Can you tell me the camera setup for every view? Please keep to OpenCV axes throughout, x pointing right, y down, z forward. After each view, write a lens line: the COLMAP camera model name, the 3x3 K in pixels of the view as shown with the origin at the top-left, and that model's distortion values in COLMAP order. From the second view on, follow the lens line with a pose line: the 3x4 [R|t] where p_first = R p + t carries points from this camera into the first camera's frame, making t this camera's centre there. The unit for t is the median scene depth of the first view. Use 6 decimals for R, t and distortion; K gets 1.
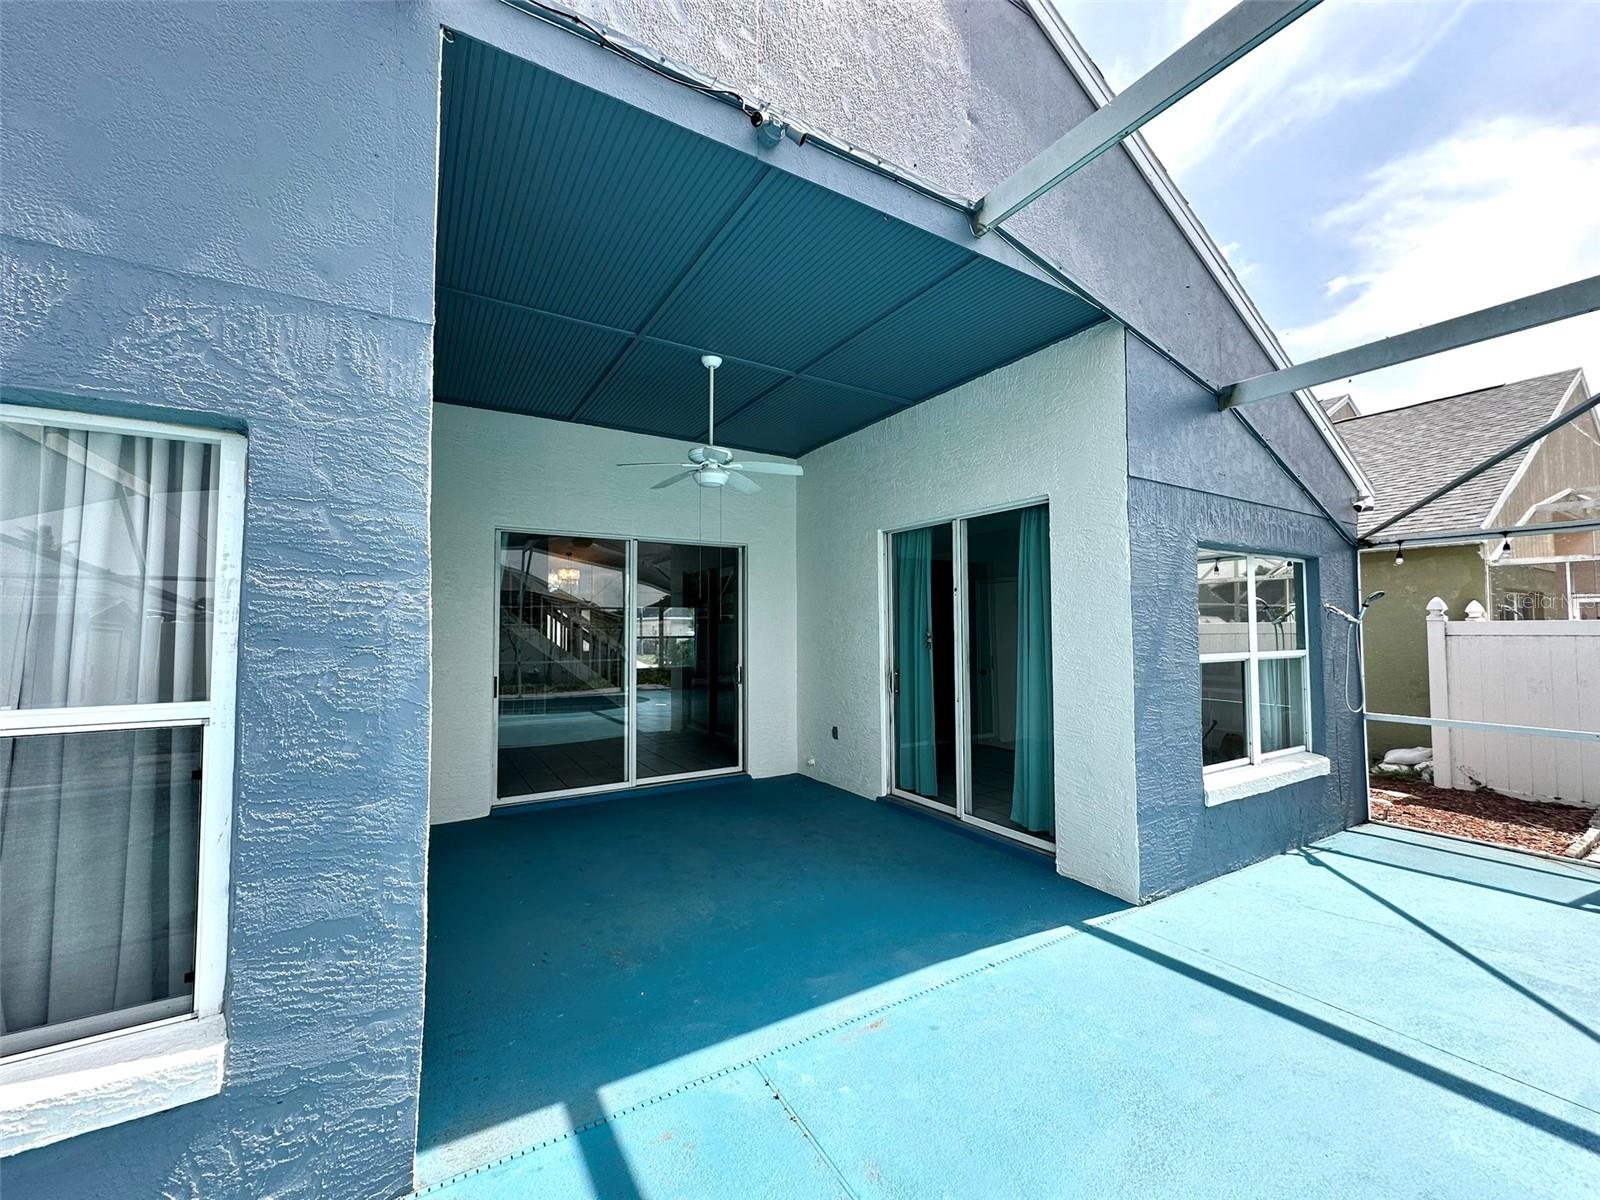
lens RADIAL K [[647.8, 0, 800.4], [0, 647.8, 601.8], [0, 0, 1]] dist [-0.000170, 0.000370]
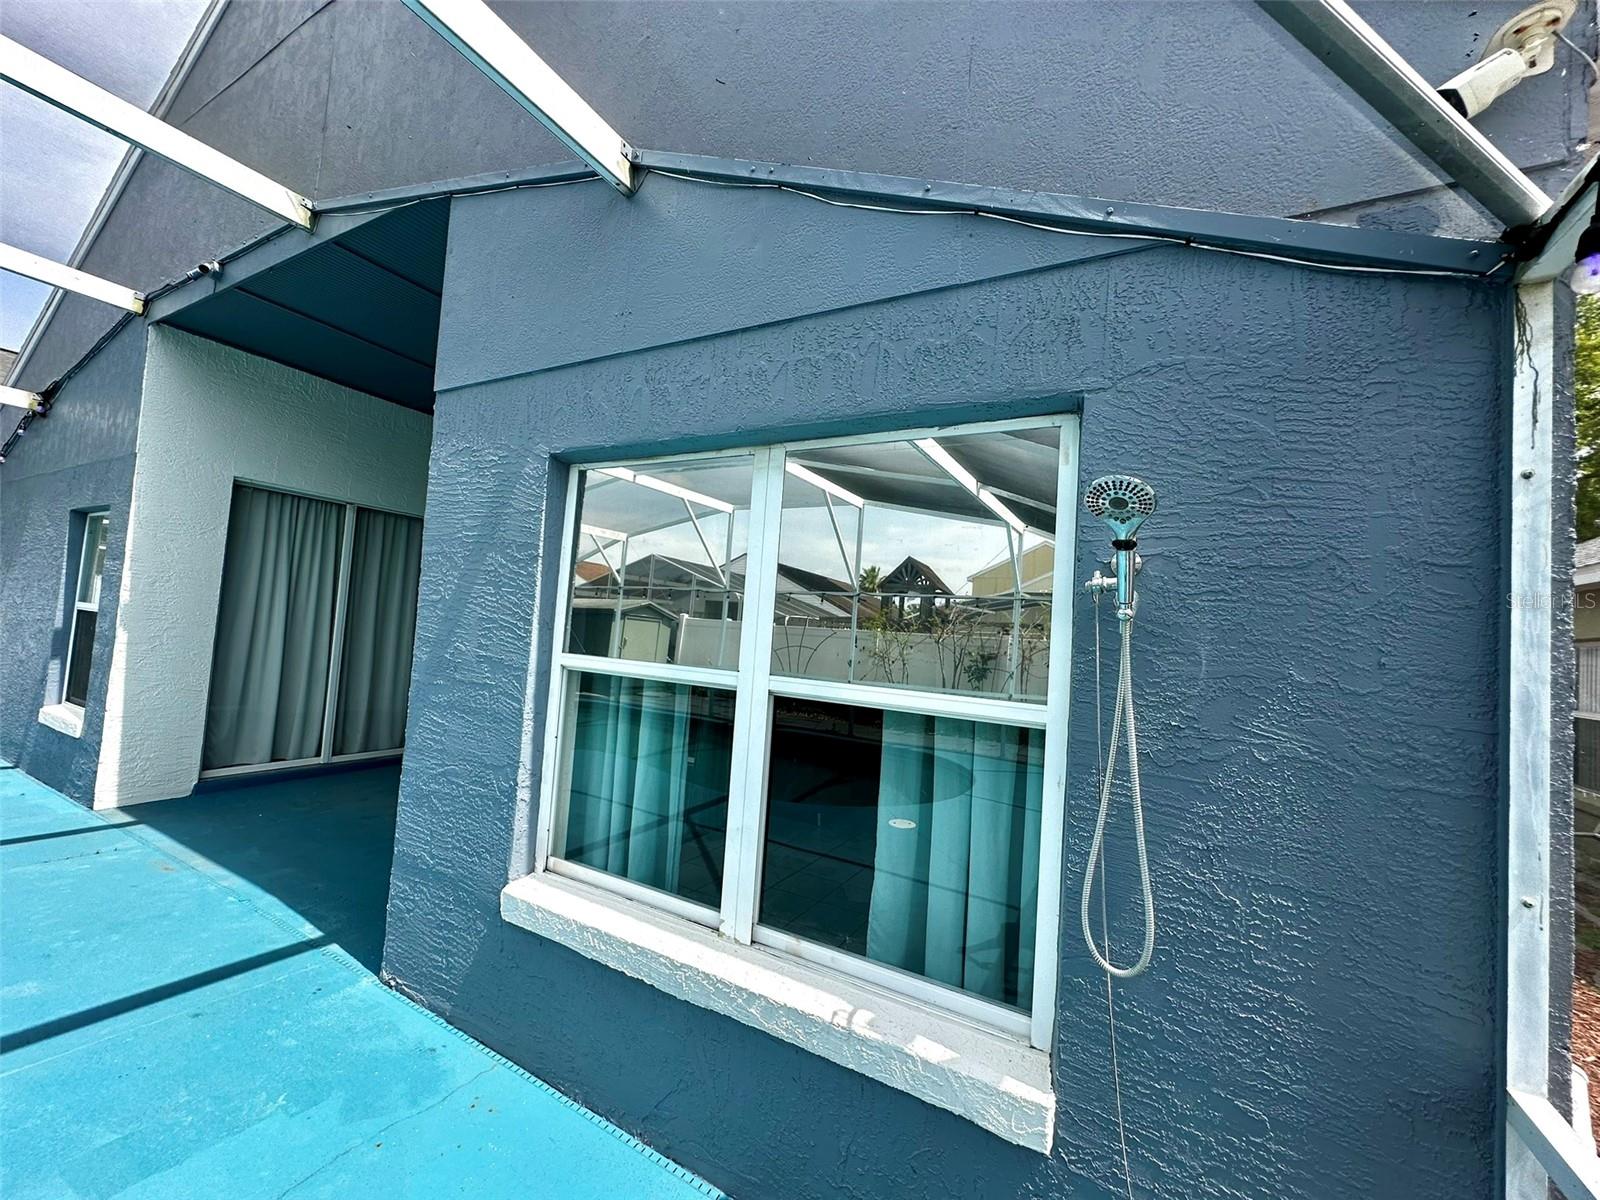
lens RADIAL K [[647.8, 0, 798.8], [0, 647.8, 604.5], [0, 0, 1]] dist [-0.000170, 0.000370]
pose [[0.474669, -0.010995, -0.880095, 1.127756], [-0.036609, 0.998810, -0.032223, 0.046980], [0.879402, 0.047515, 0.473702, 0.853995]]
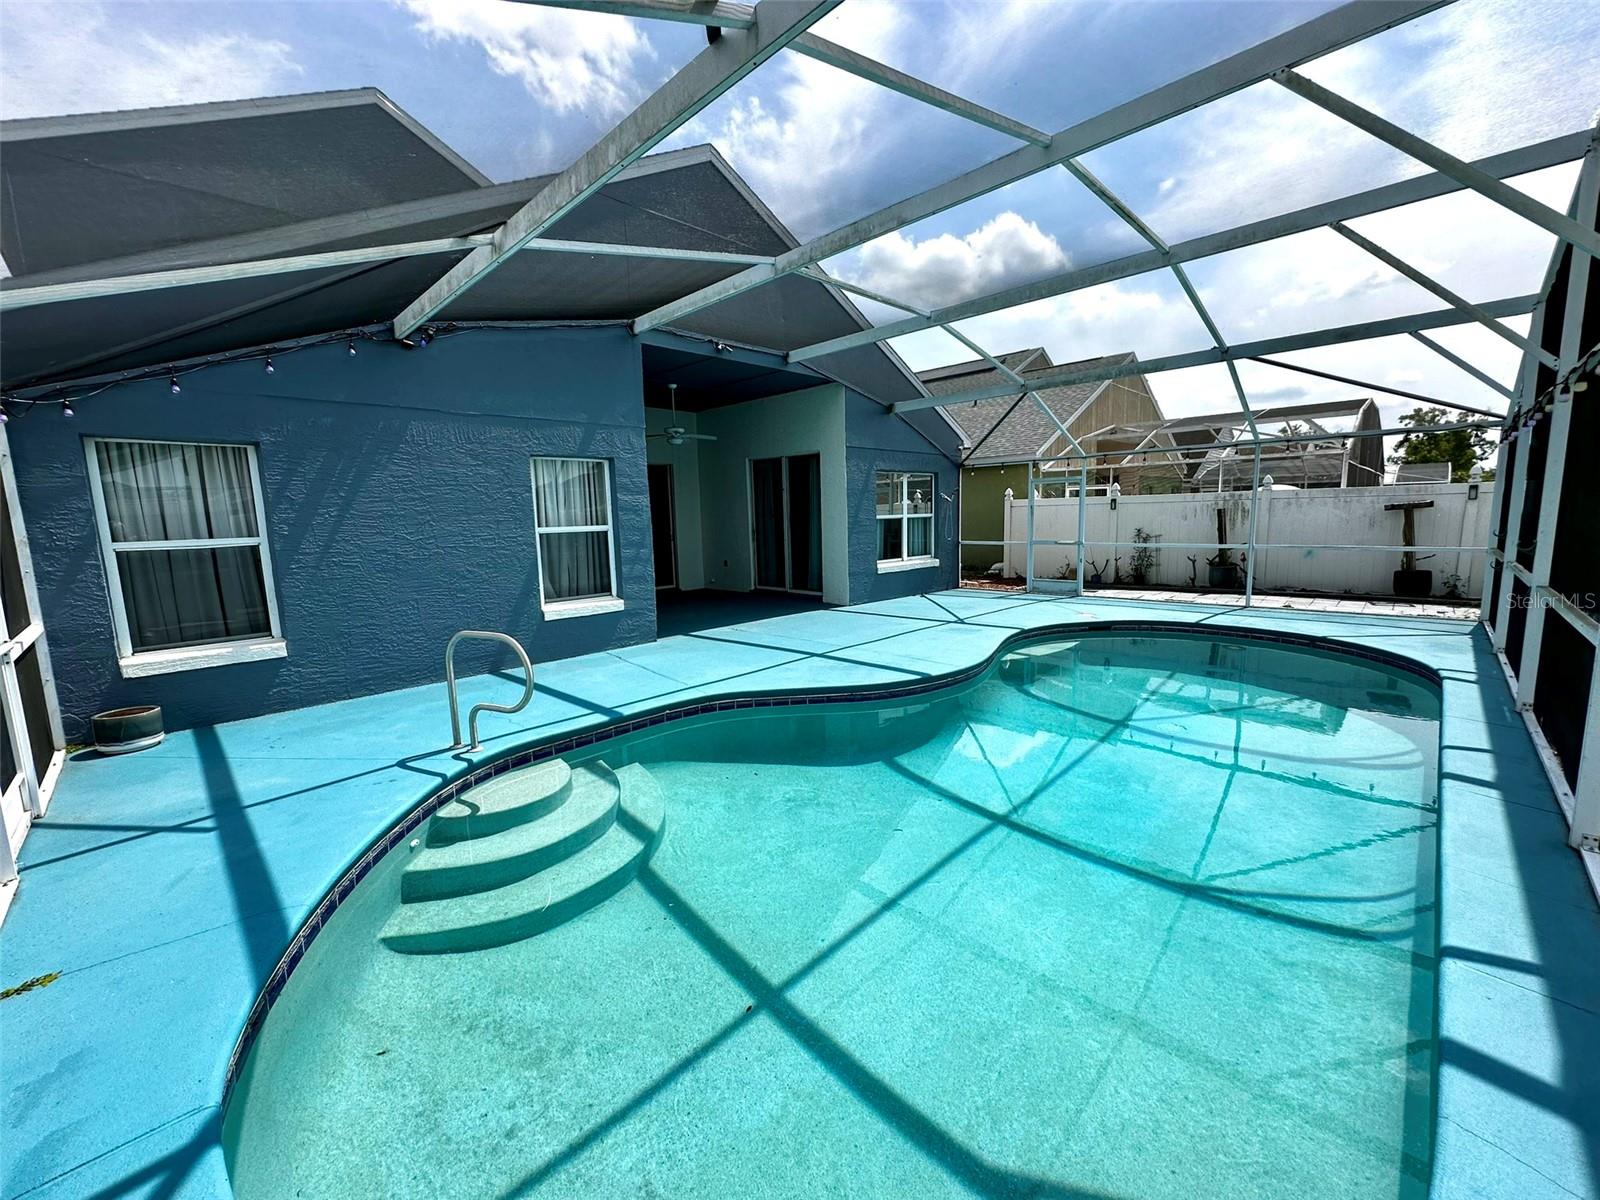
lens RADIAL K [[647.8, 0, 793.8], [0, 647.8, 594.8], [0, 0, 1]] dist [-0.000170, 0.000370]
pose [[0.973509, -0.047149, 0.223735, -0.264455], [0.008985, 0.985641, 0.168615, -0.039520], [-0.228472, -0.162138, 0.959954, -1.307244]]
